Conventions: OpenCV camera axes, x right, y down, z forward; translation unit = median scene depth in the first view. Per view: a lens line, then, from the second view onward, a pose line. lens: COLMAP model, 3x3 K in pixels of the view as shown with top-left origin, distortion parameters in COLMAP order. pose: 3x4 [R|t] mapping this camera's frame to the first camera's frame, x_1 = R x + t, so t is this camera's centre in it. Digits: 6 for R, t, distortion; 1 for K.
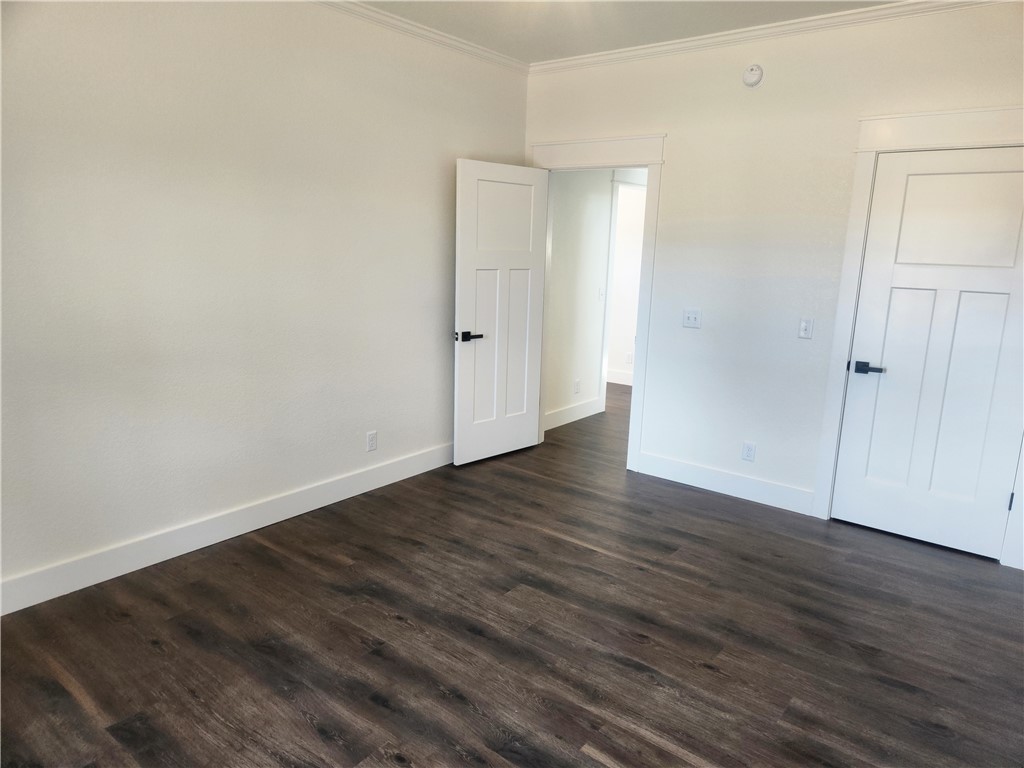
lens RADIAL K [[692.0, 0, 512.9], [0, 692.0, 377.7], [0, 0, 1]] dist [0.084303, -0.072139]
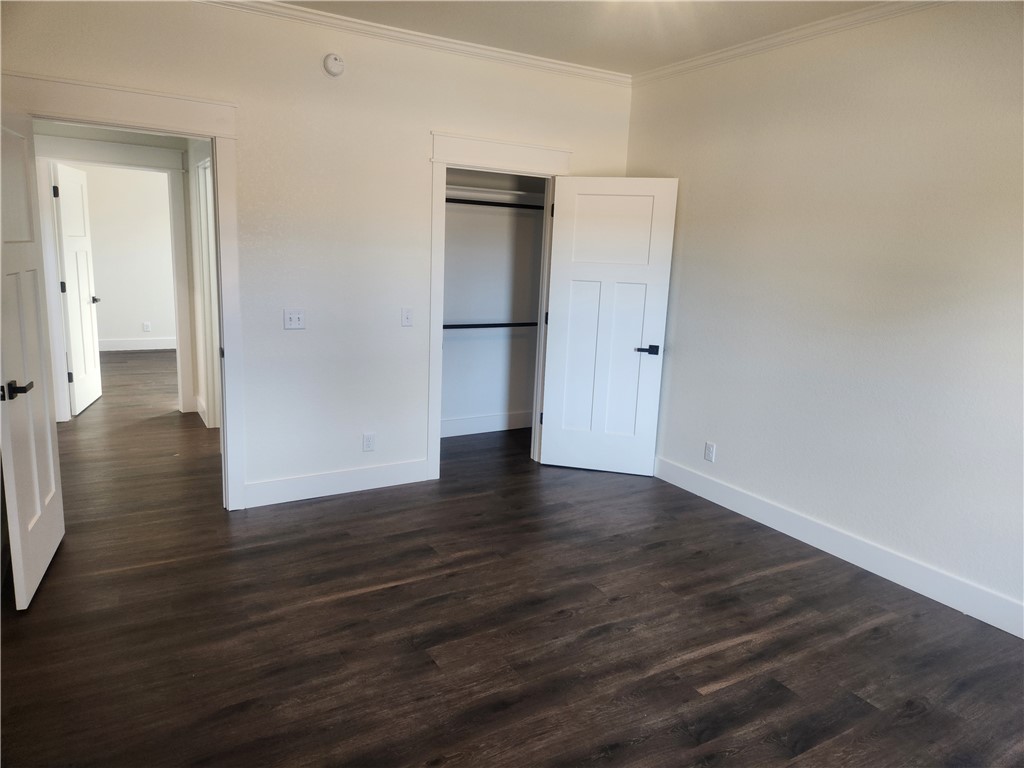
lens RADIAL K [[692.0, 0, 512.9], [0, 692.0, 377.7], [0, 0, 1]] dist [0.084303, -0.072139]
pose [[0.352027, -0.186998, 0.917120, -0.662818], [0.149472, 0.978496, 0.142139, -0.131758], [-0.923978, 0.087047, 0.372408, 0.548422]]
